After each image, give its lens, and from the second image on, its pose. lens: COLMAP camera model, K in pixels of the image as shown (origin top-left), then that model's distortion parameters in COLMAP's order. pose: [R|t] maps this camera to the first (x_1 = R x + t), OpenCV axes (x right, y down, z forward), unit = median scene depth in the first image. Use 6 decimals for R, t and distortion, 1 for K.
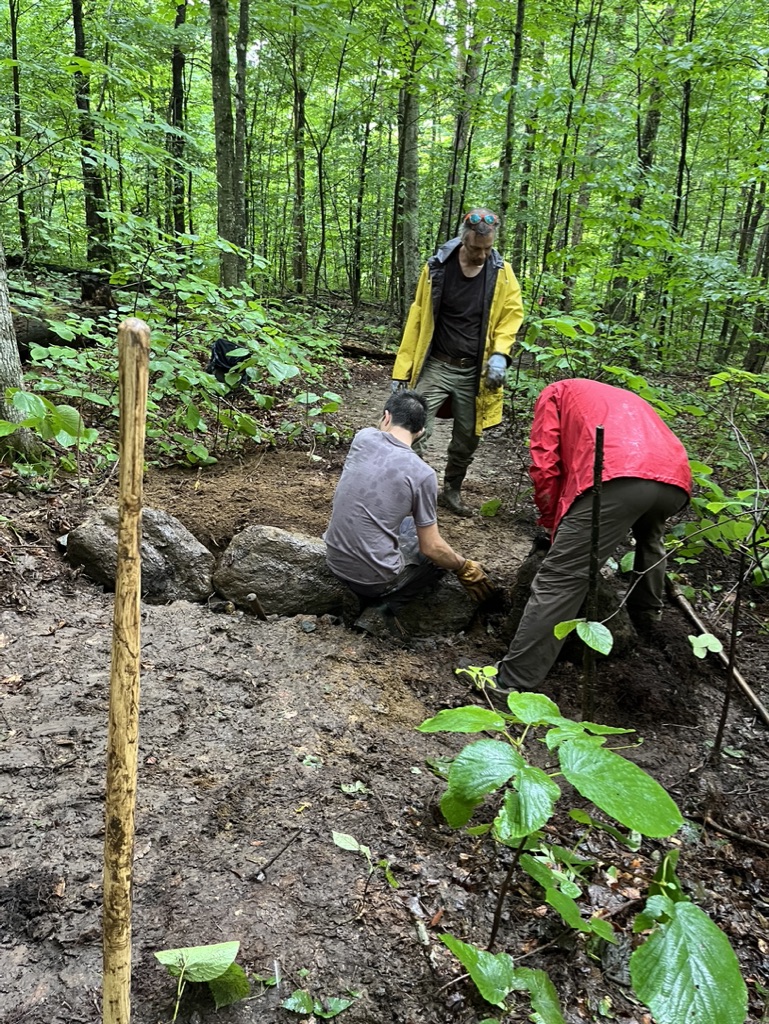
lens RADIAL K [[773.7, 0, 381.5], [0, 773.7, 516.4], [0, 0, 1]] dist [0.063780, -0.094321]
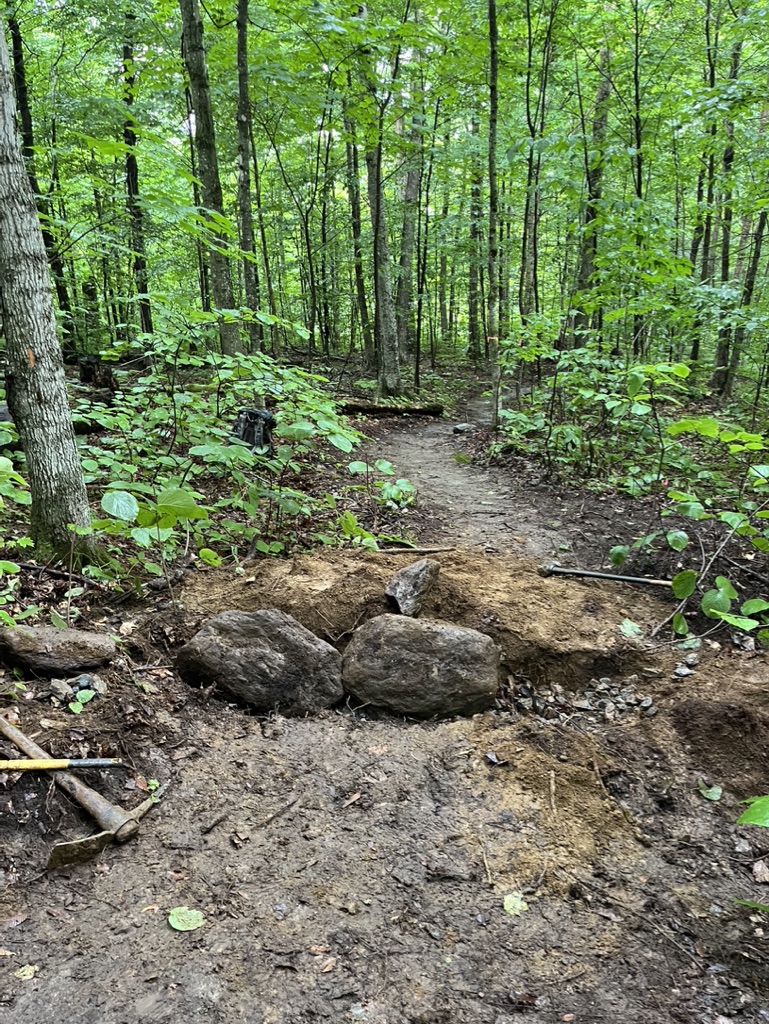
lens RADIAL K [[773.7, 0, 382.5], [0, 773.7, 523.1], [0, 0, 1]] dist [0.063780, -0.094321]
pose [[0.993802, -0.097797, 0.052859, -0.084656], [0.100309, 0.993838, -0.047160, -0.023186], [-0.047921, 0.052170, 0.997488, 0.028514]]
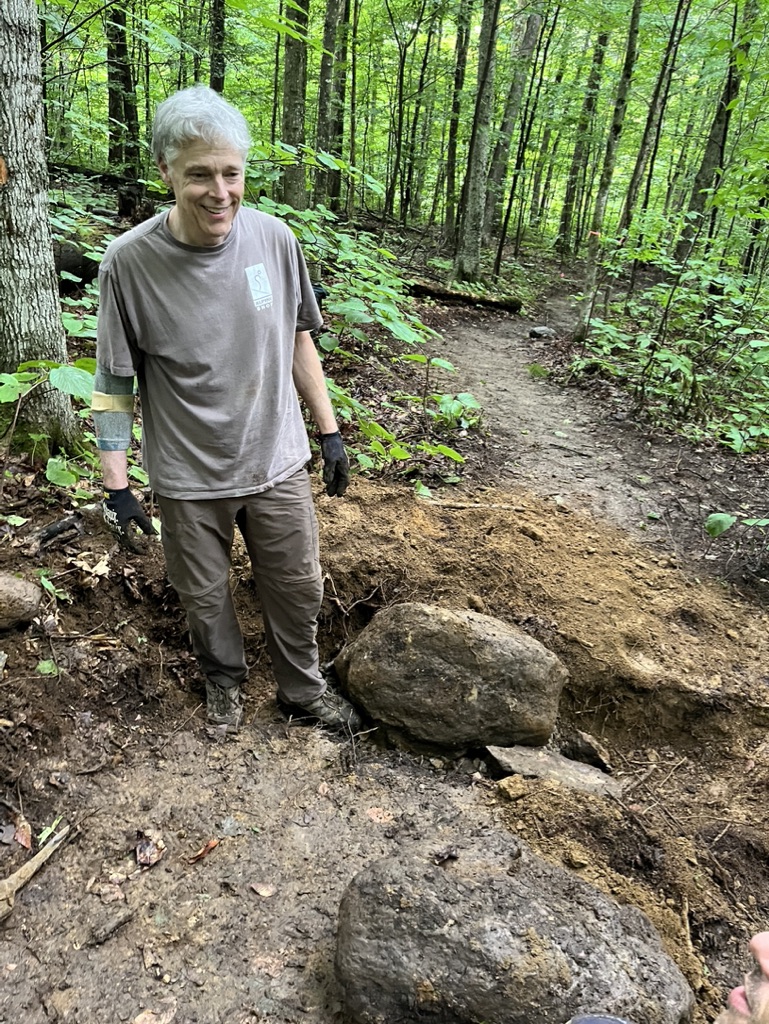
lens RADIAL K [[773.7, 0, 389.9], [0, 773.7, 503.3], [0, 0, 1]] dist [0.063780, -0.094321]
pose [[0.998304, 0.058006, 0.004921, -0.081351], [-0.058213, 0.995173, 0.079008, -0.054967], [-0.000315, -0.079161, 0.996862, 0.141269]]
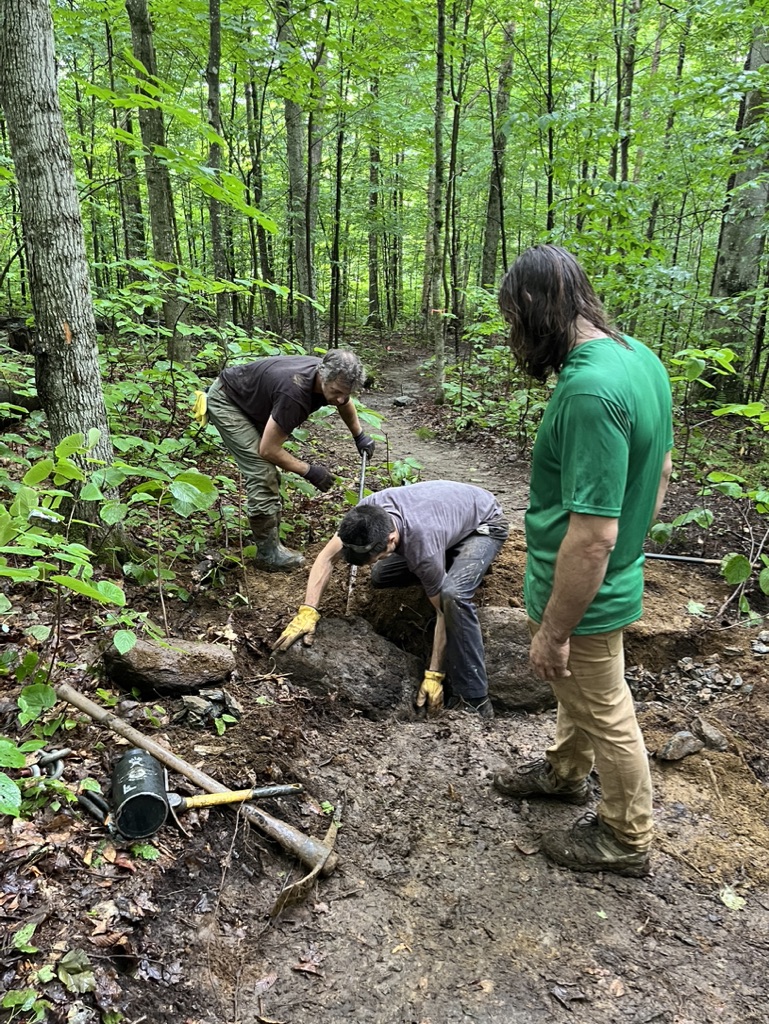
lens RADIAL K [[773.7, 0, 387.9], [0, 773.7, 513.2], [0, 0, 1]] dist [0.063780, -0.094321]
pose [[0.969076, -0.121769, 0.214625, -0.192878], [0.124360, 0.992236, 0.001442, -0.048371], [-0.213134, 0.025293, 0.976696, 0.058283]]
